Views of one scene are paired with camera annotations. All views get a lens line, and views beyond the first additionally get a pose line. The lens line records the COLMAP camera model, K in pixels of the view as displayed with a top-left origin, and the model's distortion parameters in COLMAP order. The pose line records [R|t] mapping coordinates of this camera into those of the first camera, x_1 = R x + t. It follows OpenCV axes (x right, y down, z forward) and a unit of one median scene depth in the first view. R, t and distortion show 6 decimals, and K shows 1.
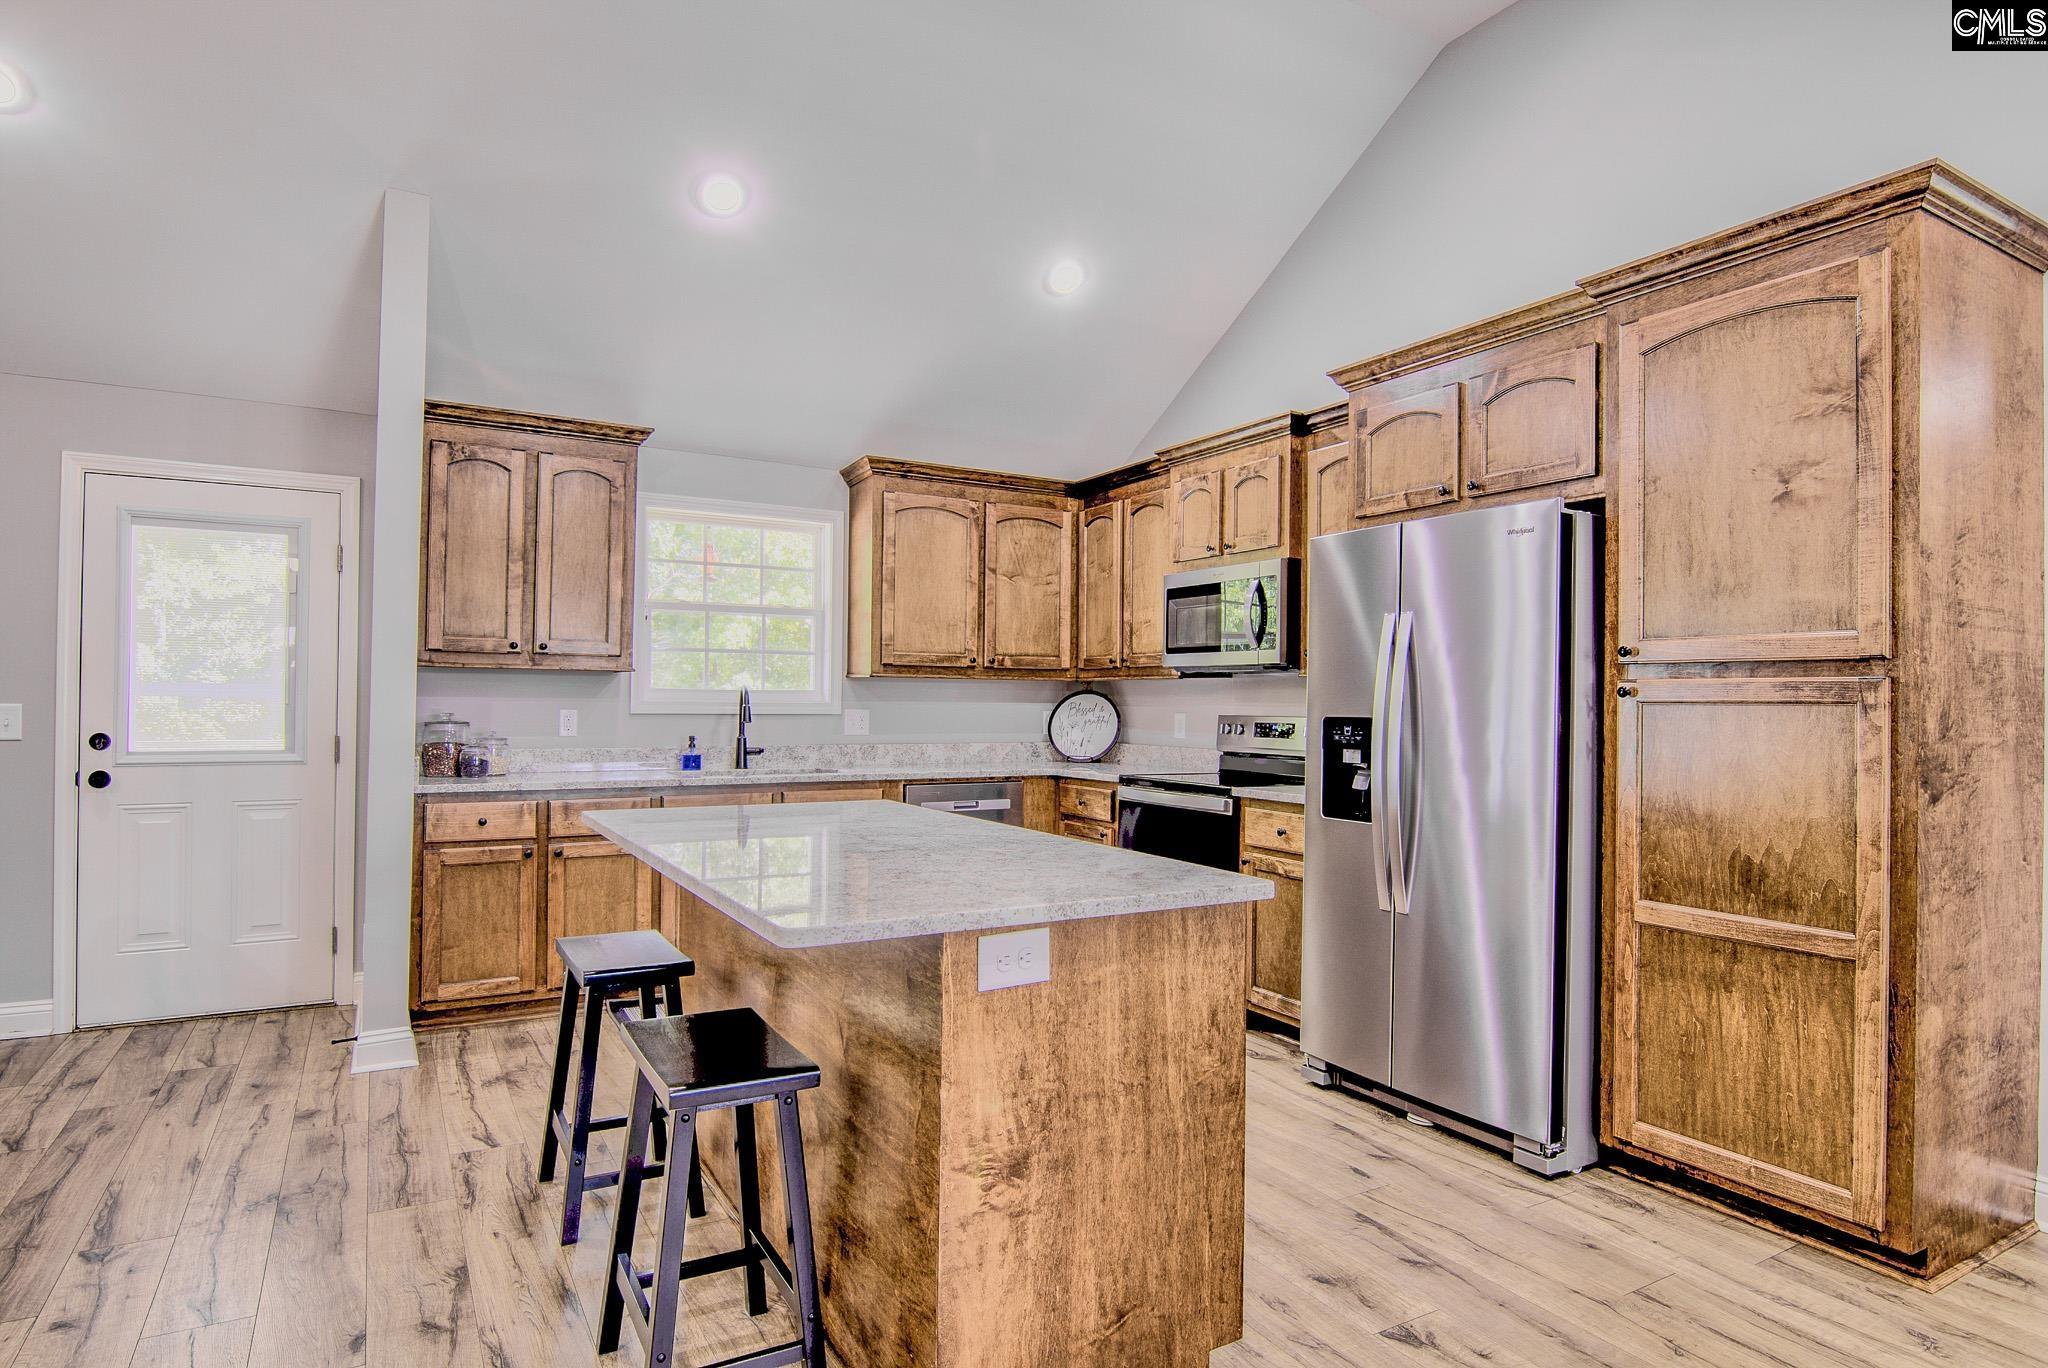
lens RADIAL K [[1126.5, 0, 1031.1], [0, 1126.5, 688.7], [0, 0, 1]] dist [-0.006754, -0.011725]
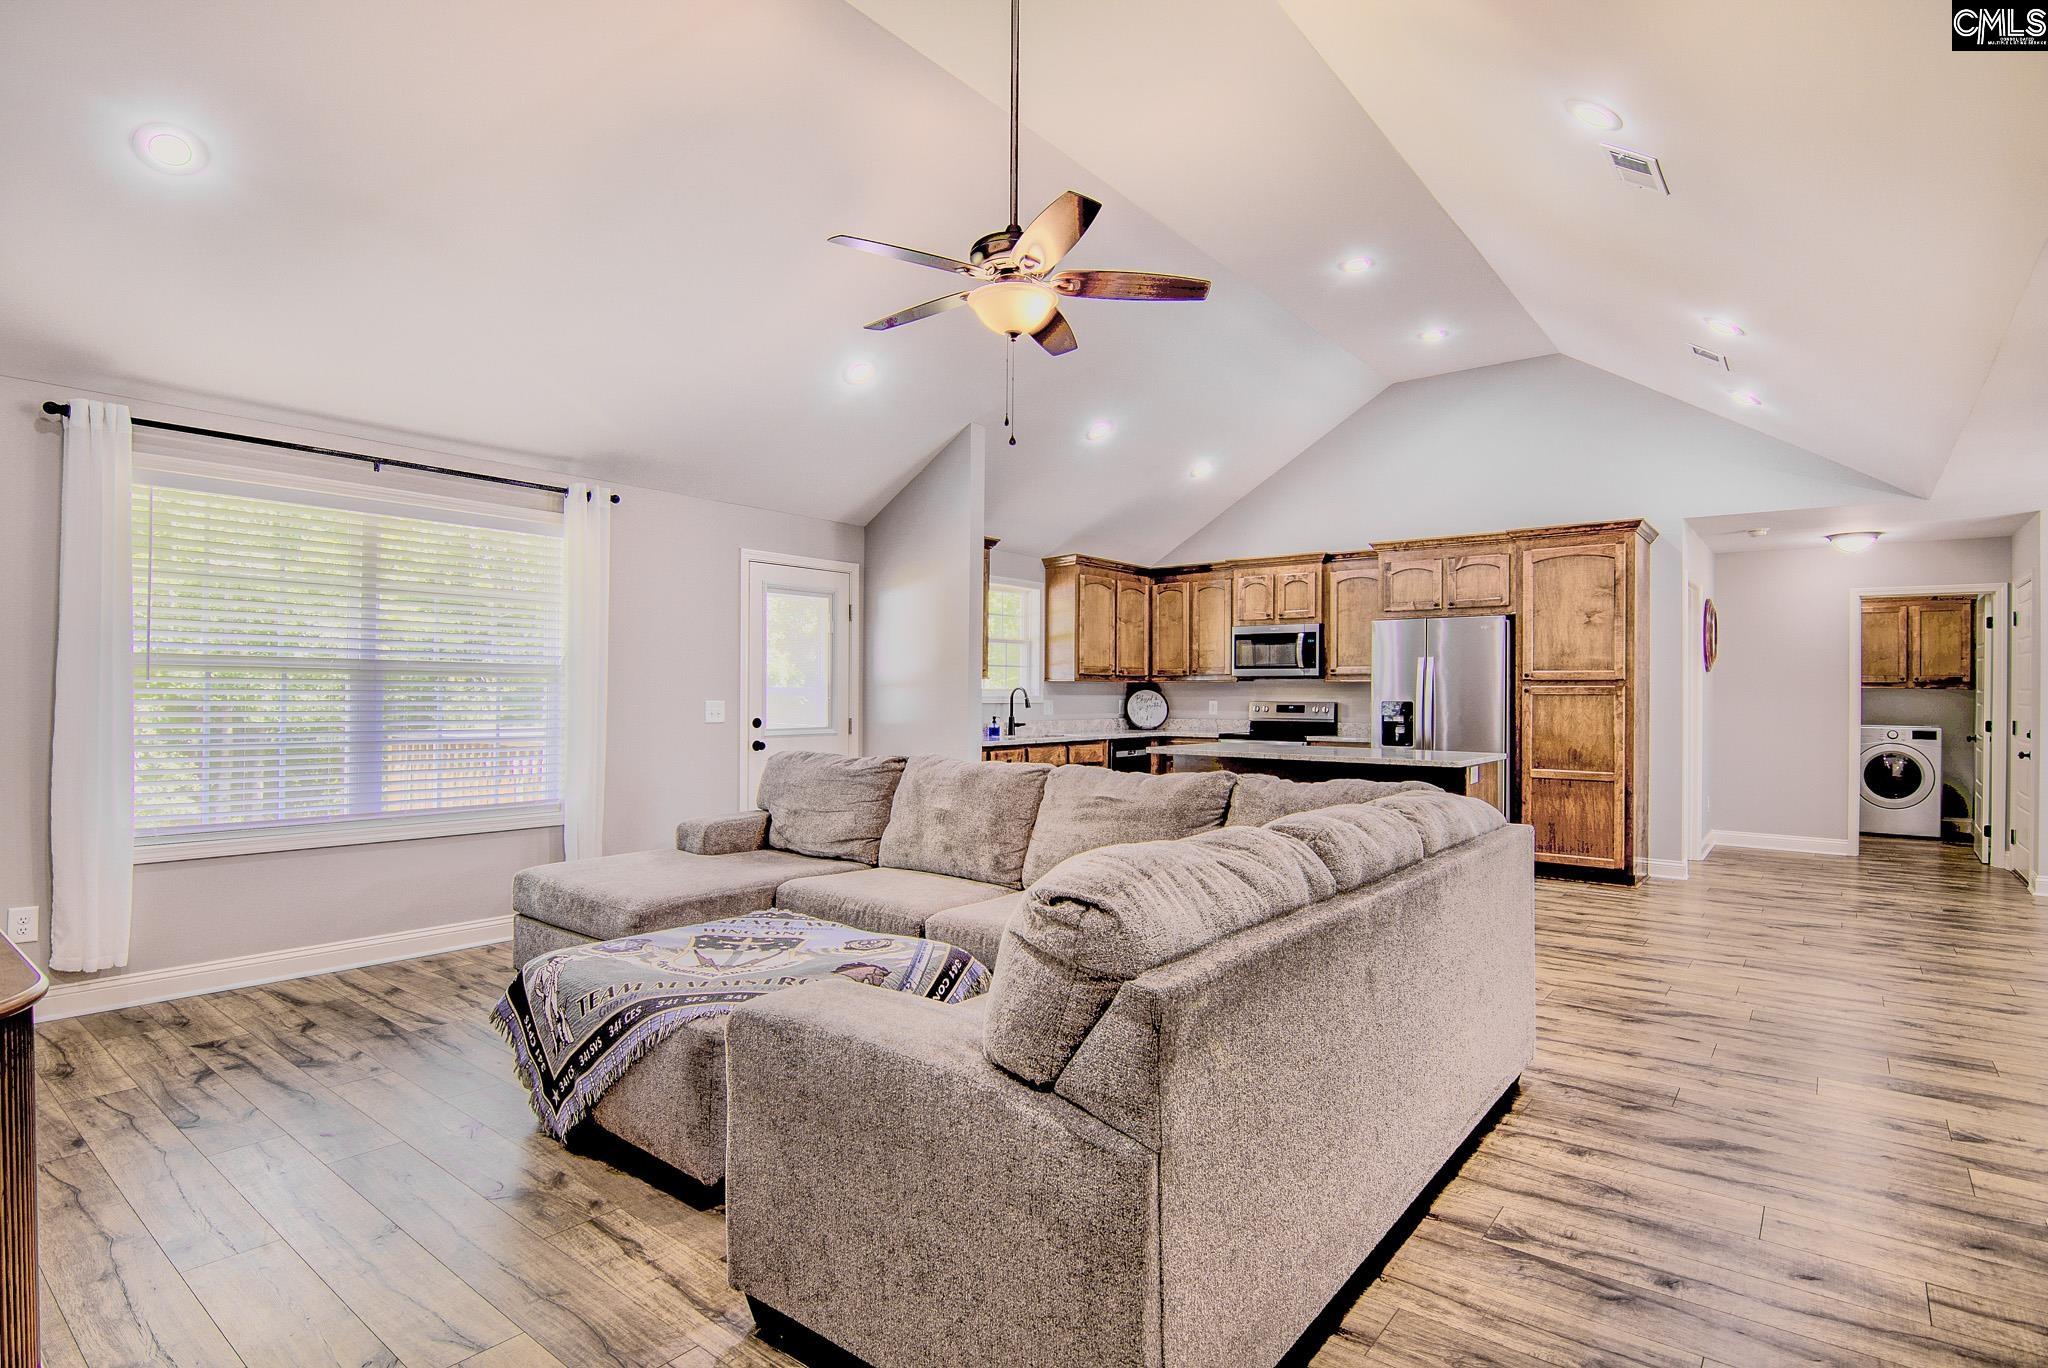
lens RADIAL K [[1027.7, 0, 1025.8], [0, 1027.7, 685.3], [0, 0, 1]] dist [-0.009164, -0.009143]
pose [[0.930615, -0.003199, 0.365985, -1.227578], [0.000816, 0.999977, 0.006666, -0.022592], [-0.365998, -0.005905, 0.930597, -0.687163]]
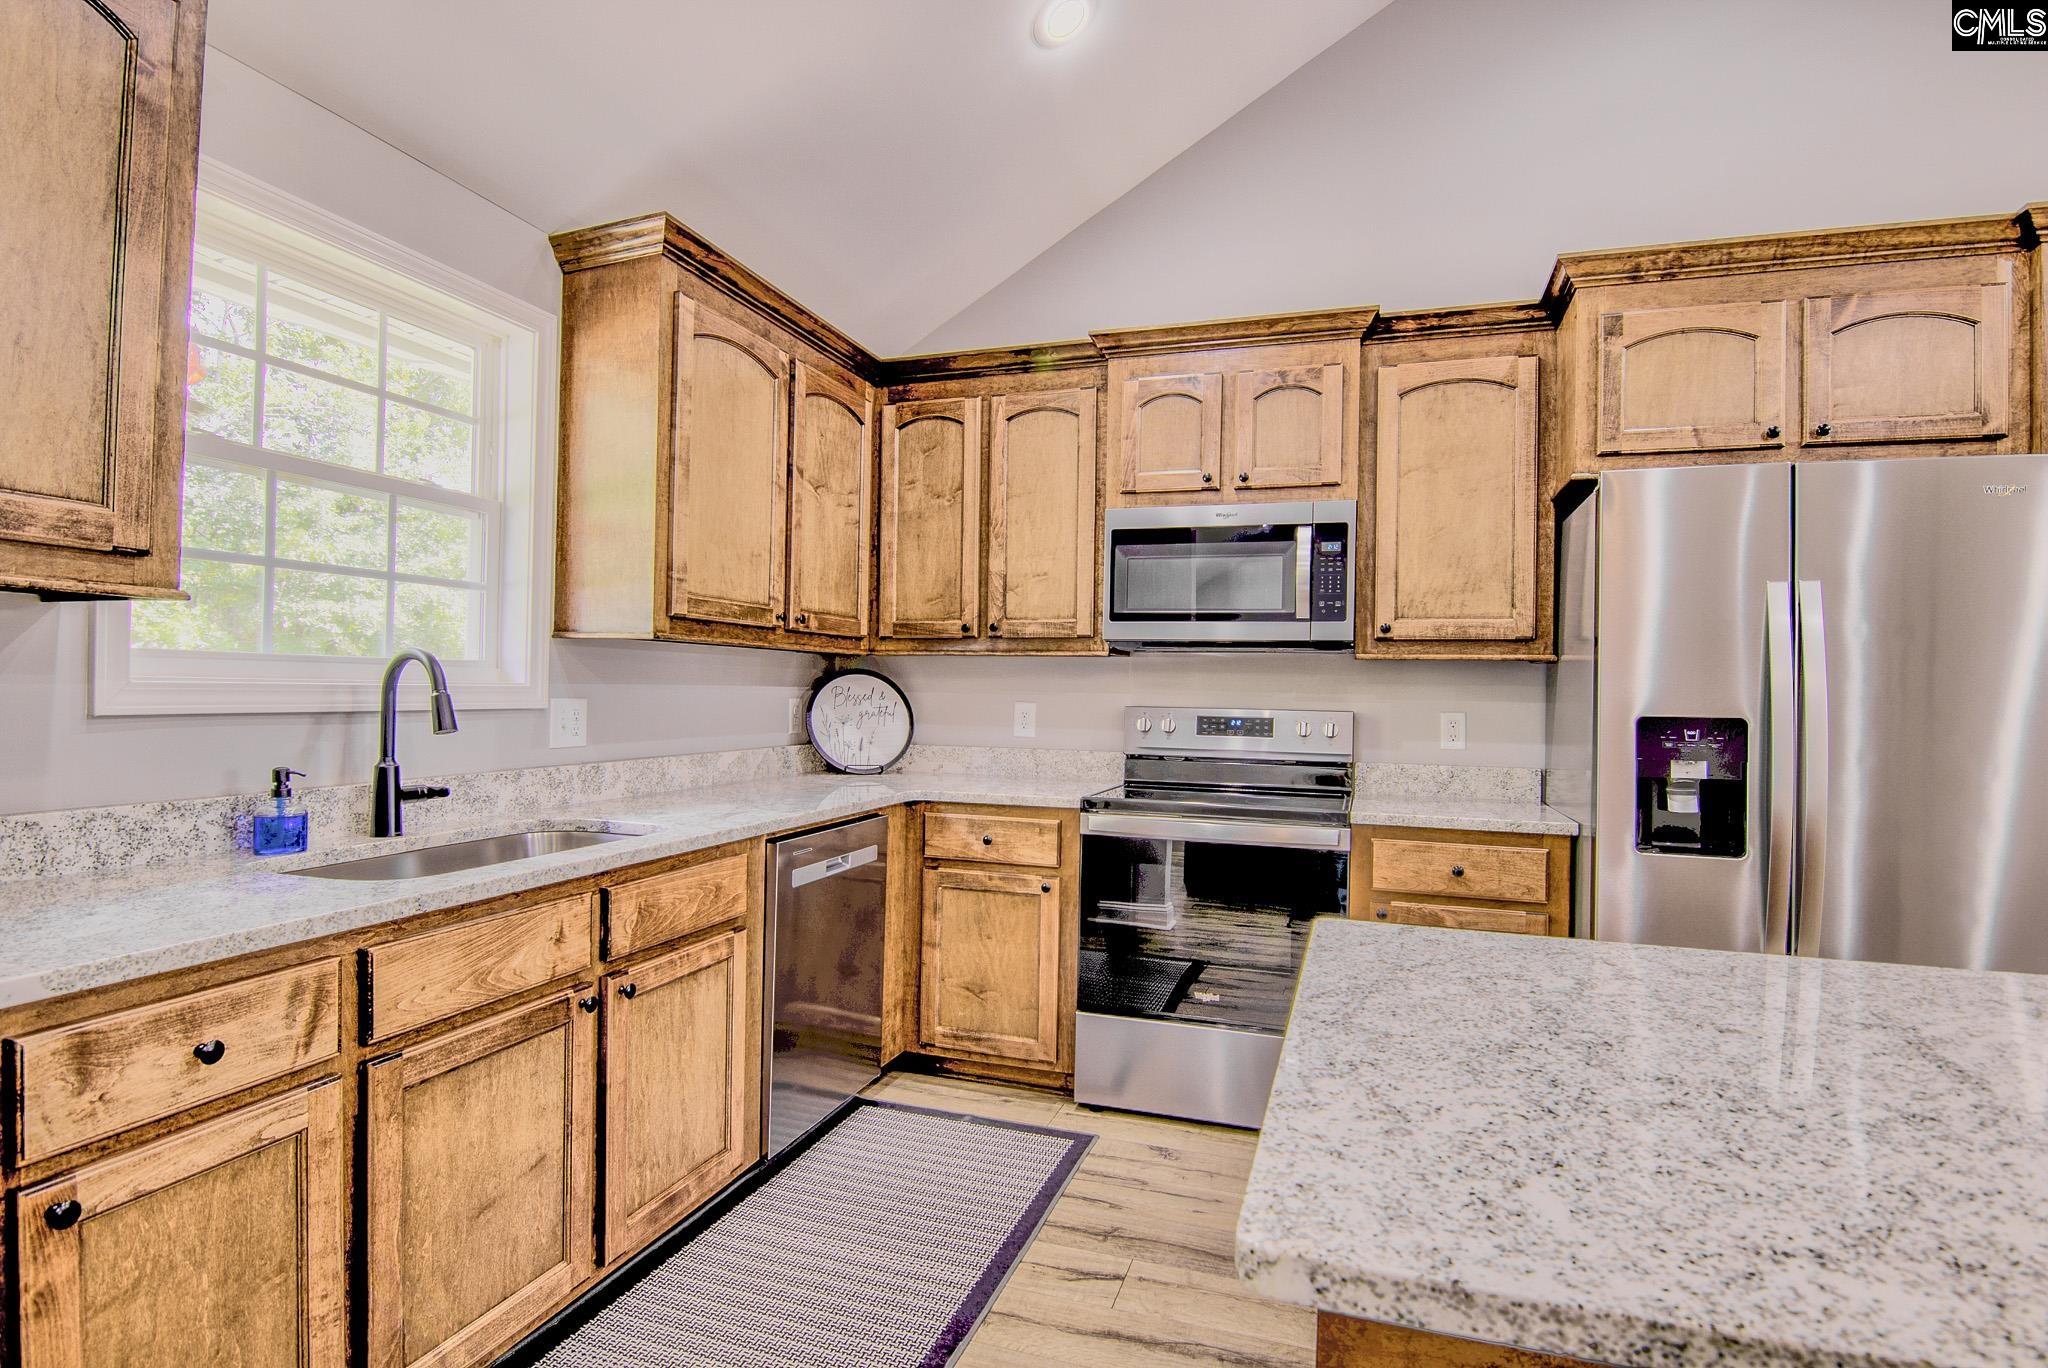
lens RADIAL K [[1027.7, 0, 1027.3], [0, 1027.7, 686.5], [0, 0, 1]] dist [-0.009164, -0.009143]
pose [[0.749371, 0.004721, 0.662133, -0.511575], [-0.017417, 0.999769, 0.012584, 0.004541], [-0.661921, -0.020963, 0.749280, 0.814870]]
